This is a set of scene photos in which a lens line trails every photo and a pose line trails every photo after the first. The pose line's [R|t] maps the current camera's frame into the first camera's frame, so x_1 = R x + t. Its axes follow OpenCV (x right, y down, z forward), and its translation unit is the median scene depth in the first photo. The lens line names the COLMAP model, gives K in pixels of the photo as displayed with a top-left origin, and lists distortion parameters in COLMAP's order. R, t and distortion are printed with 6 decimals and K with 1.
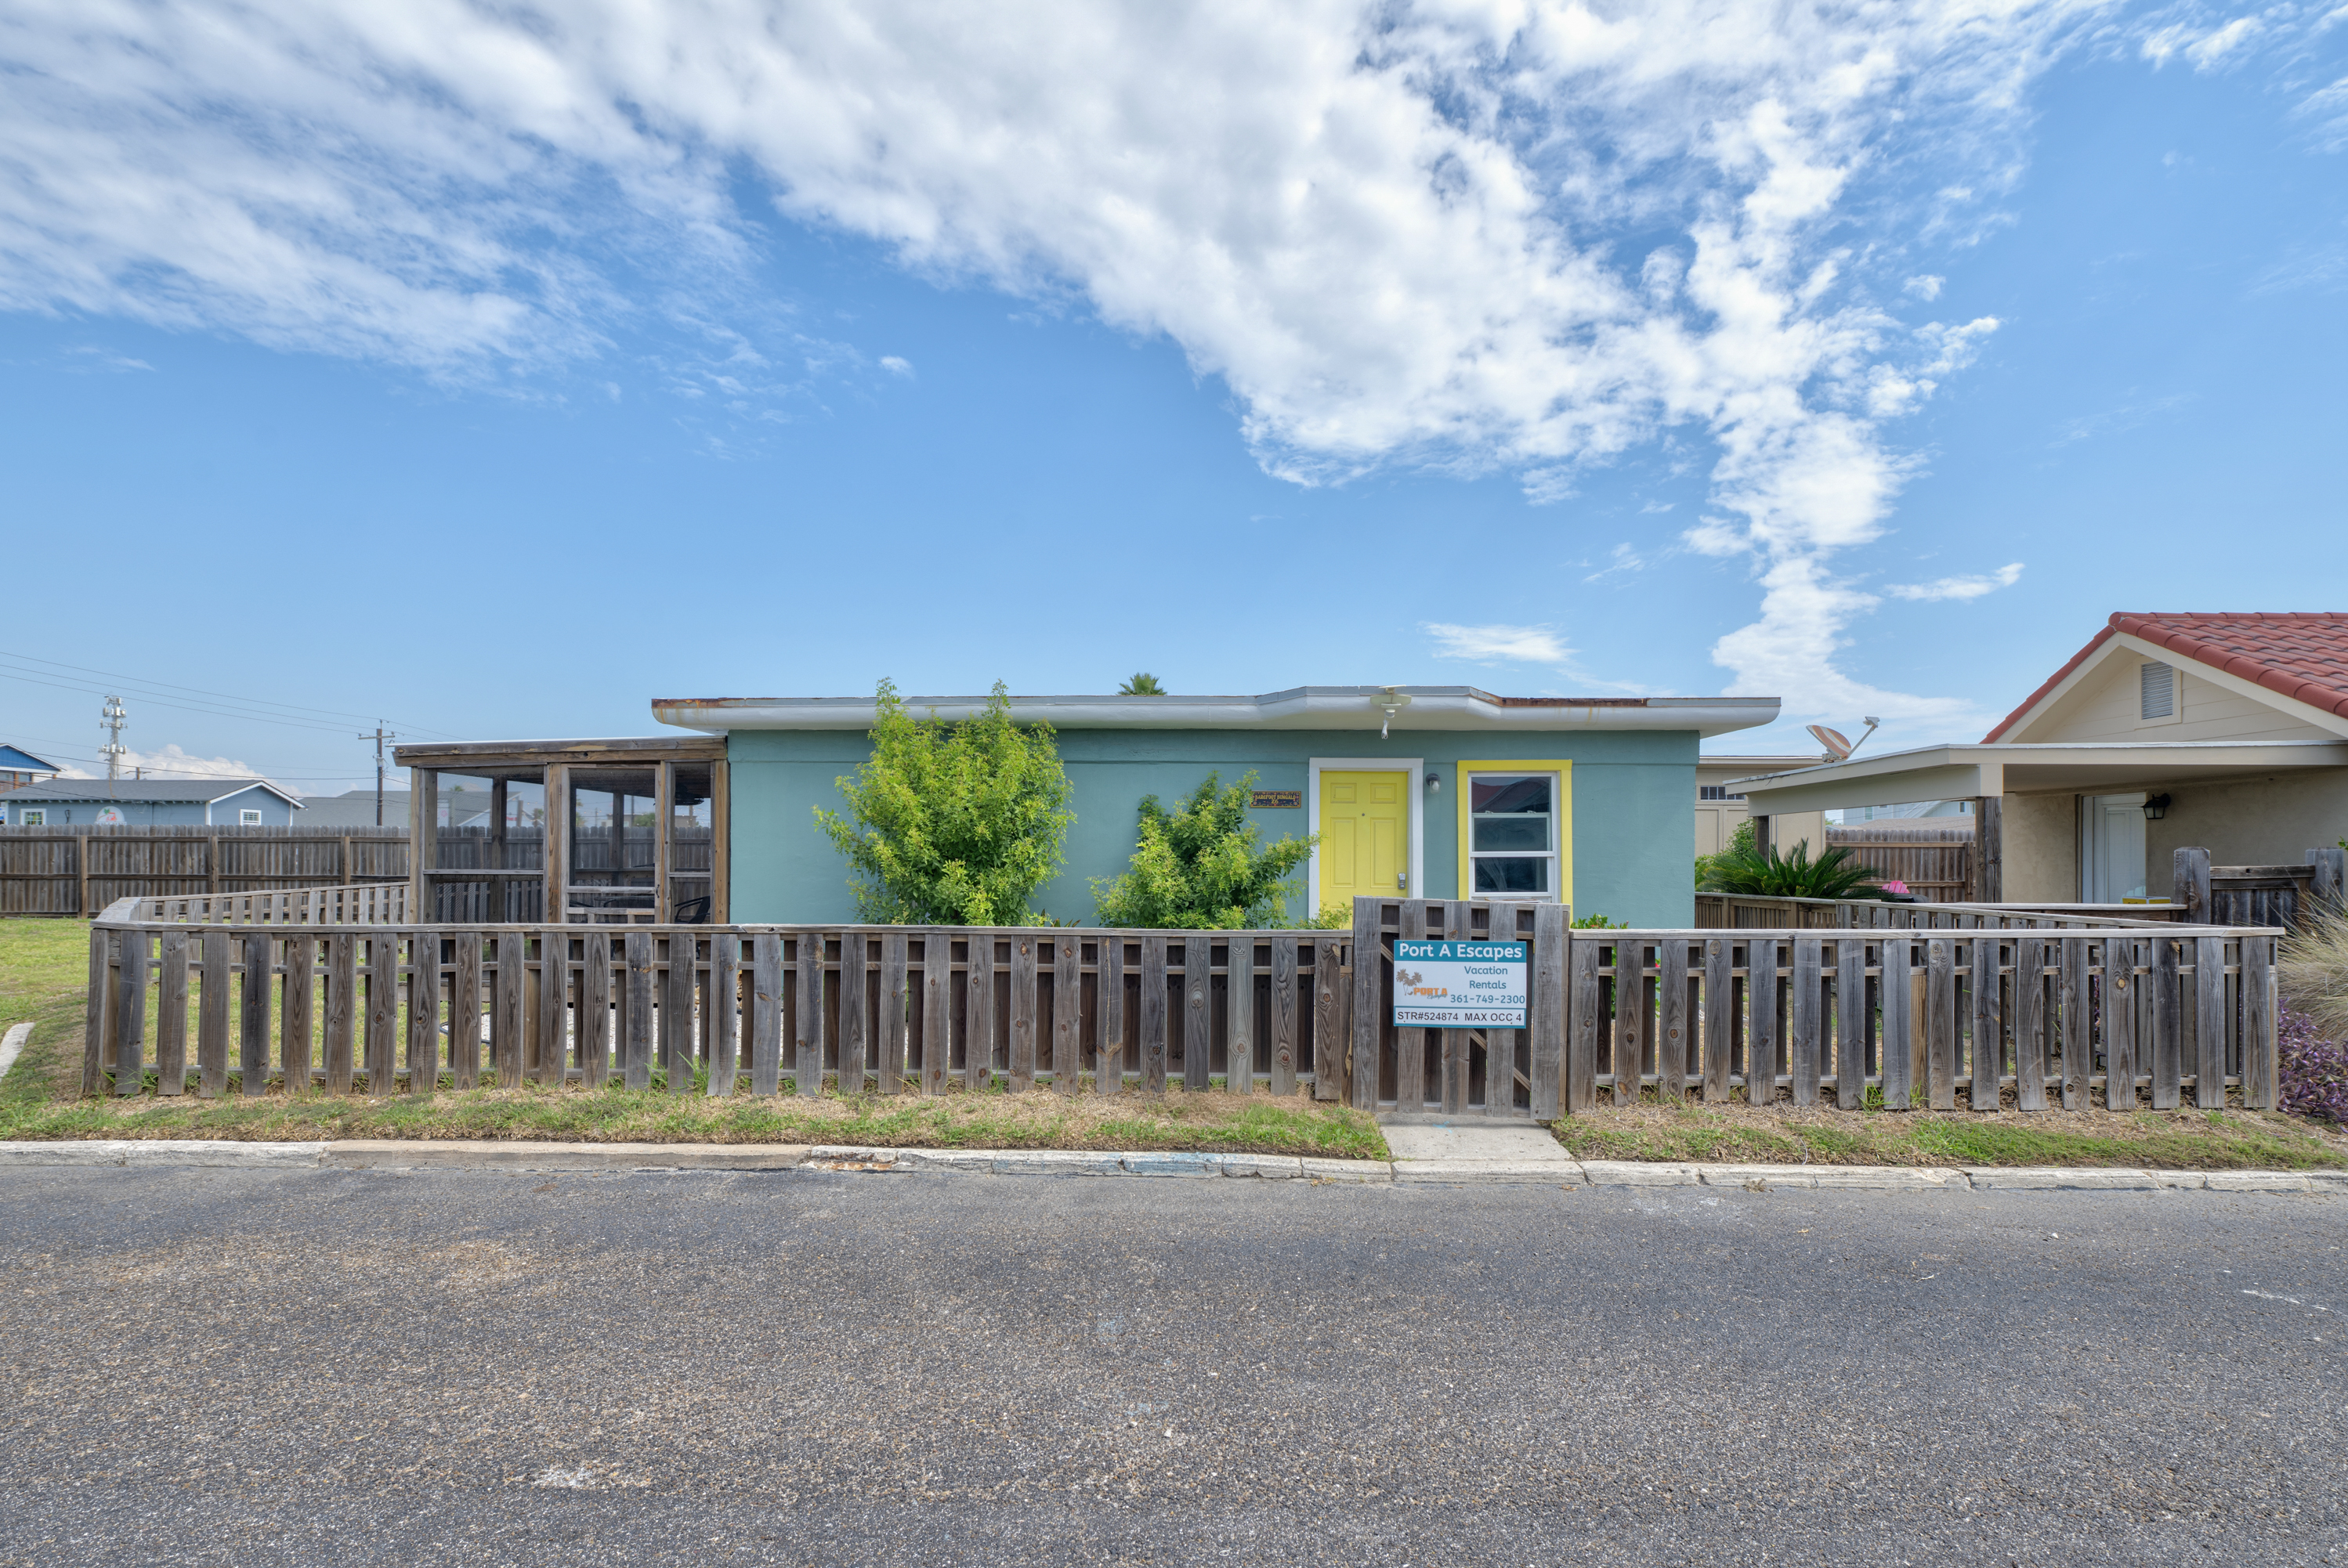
lens RADIAL K [[1004.5, 0, 1175.2], [0, 1004.5, 848.5], [0, 0, 1]] dist [-0.003183, 0.001107]
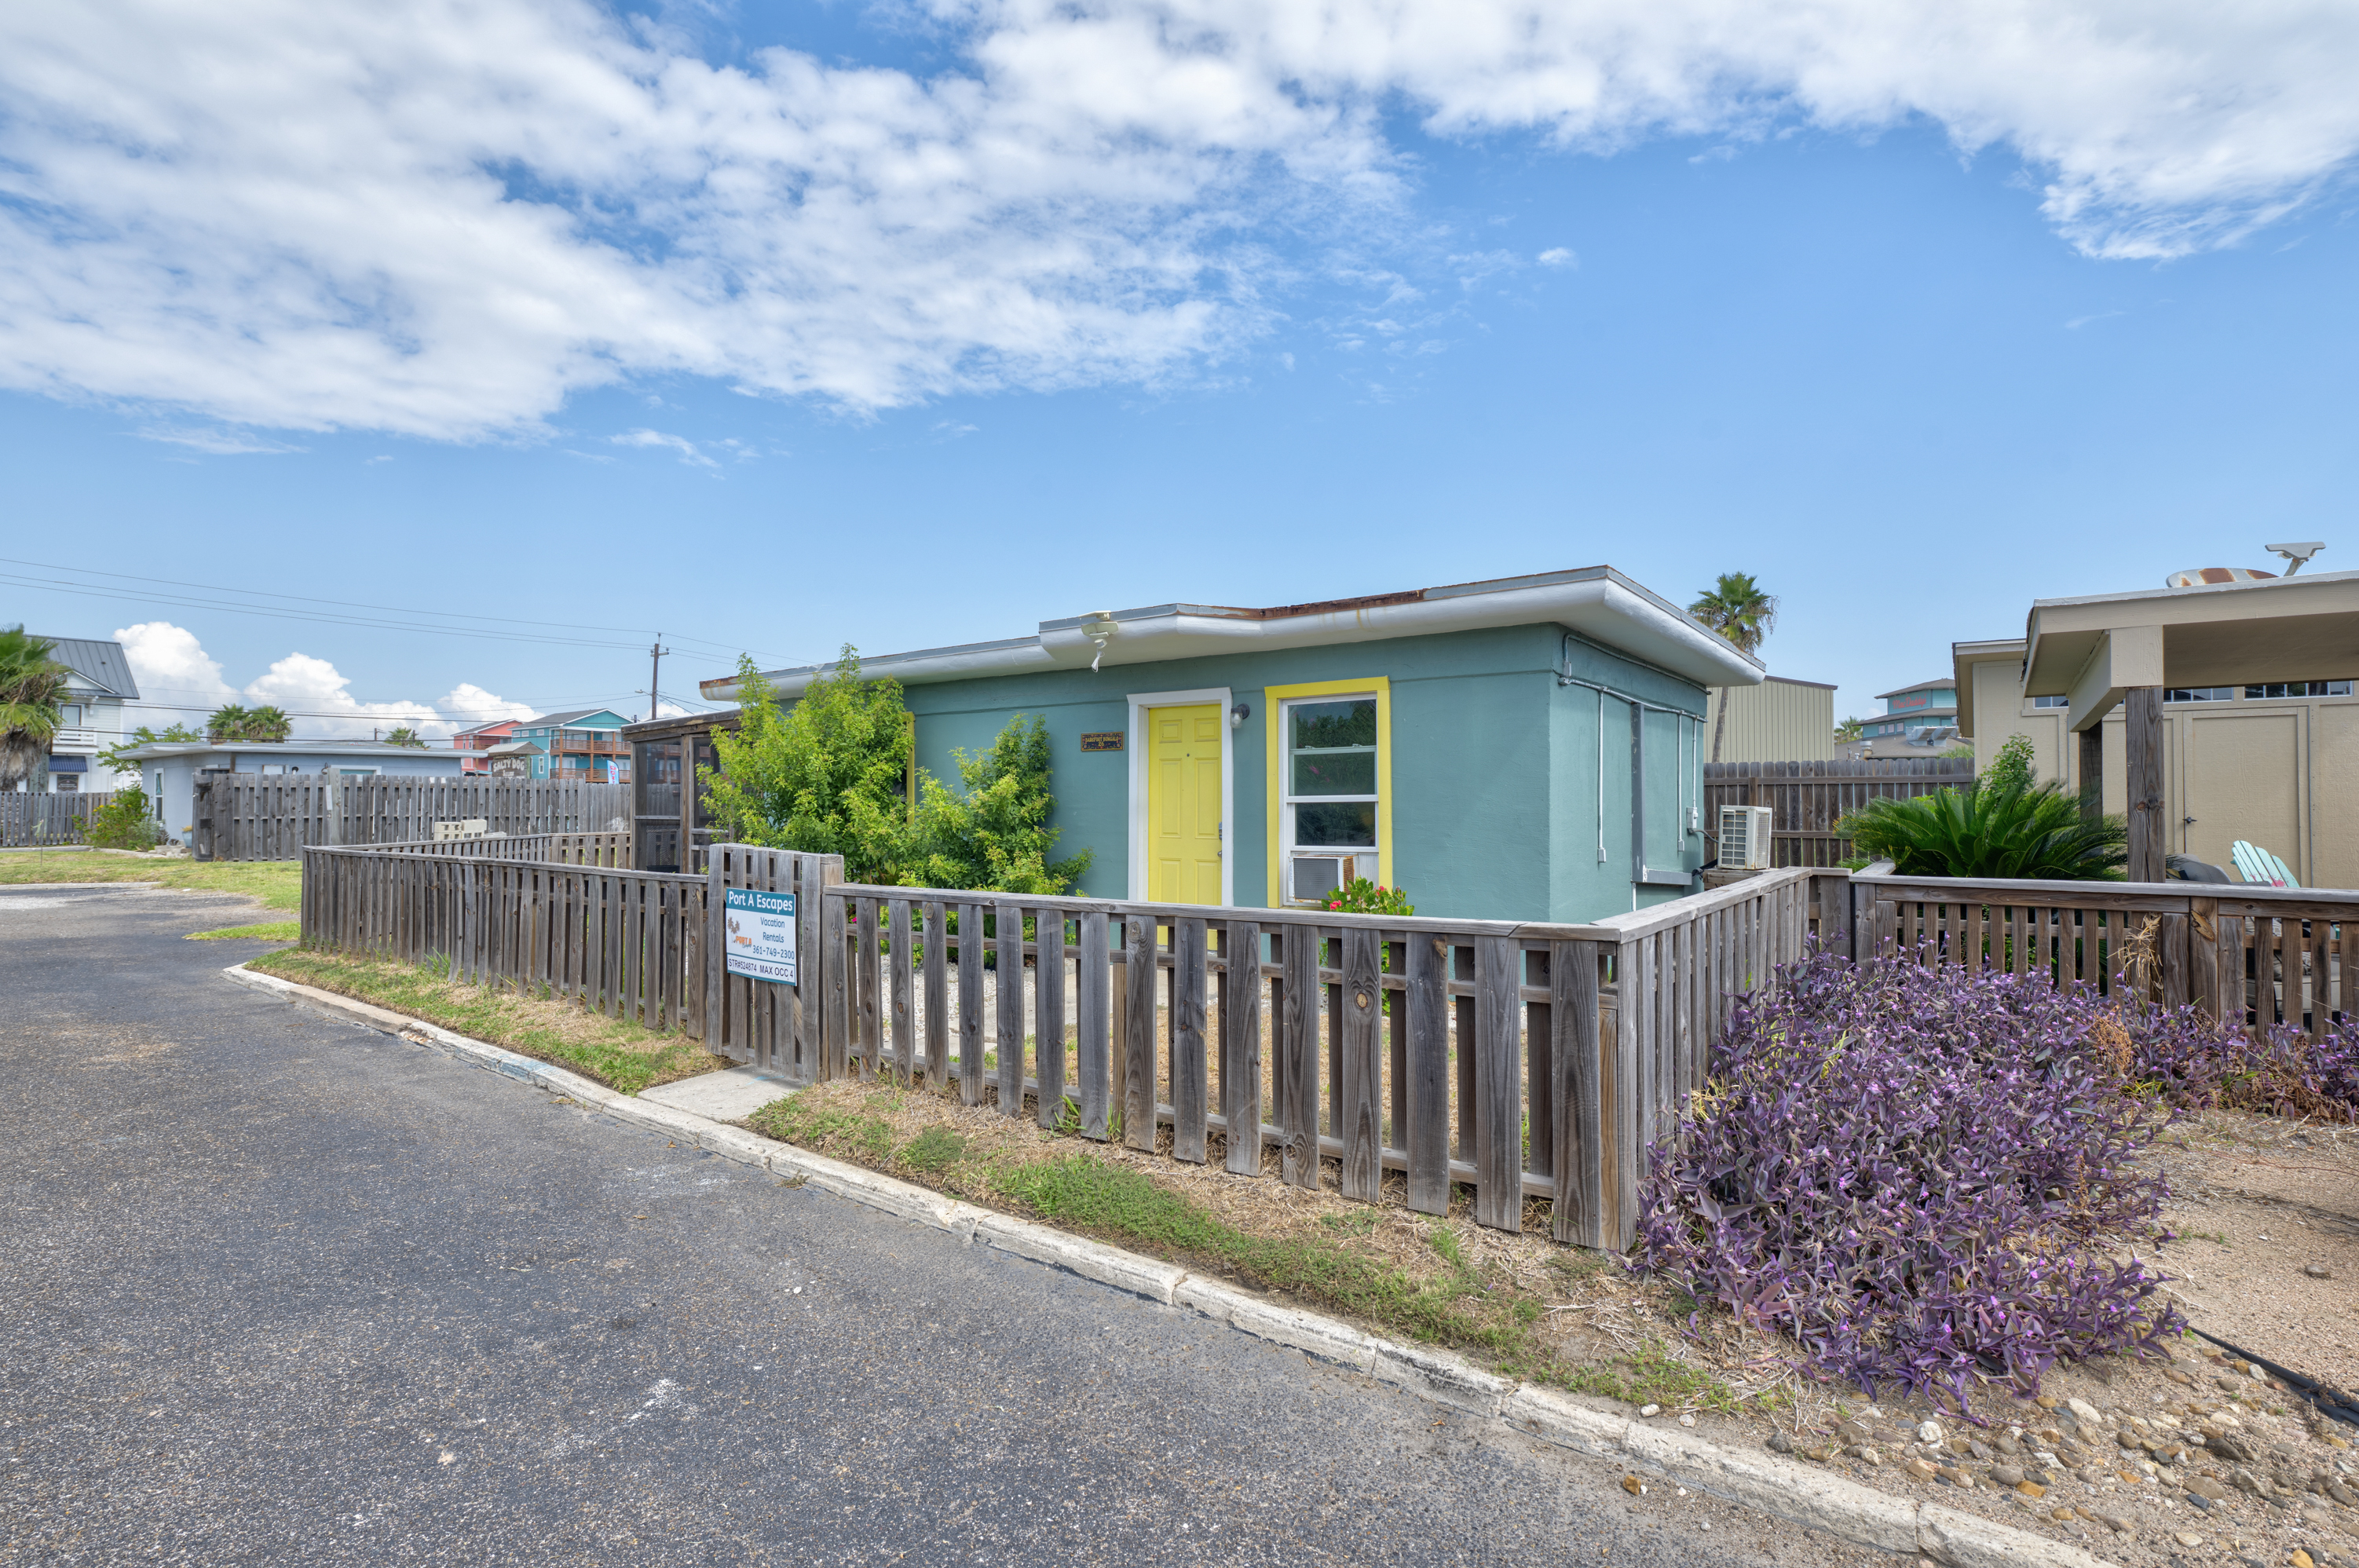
lens RADIAL K [[1086.2, 0, 1176.9], [0, 1086.2, 797.0], [0, 0, 1]] dist [0.000520, -0.001224]
pose [[0.817528, -0.008483, -0.575826, 0.741201], [0.010856, 0.999941, 0.000681, 0.002216], [0.575786, -0.006808, 0.817572, 0.221023]]
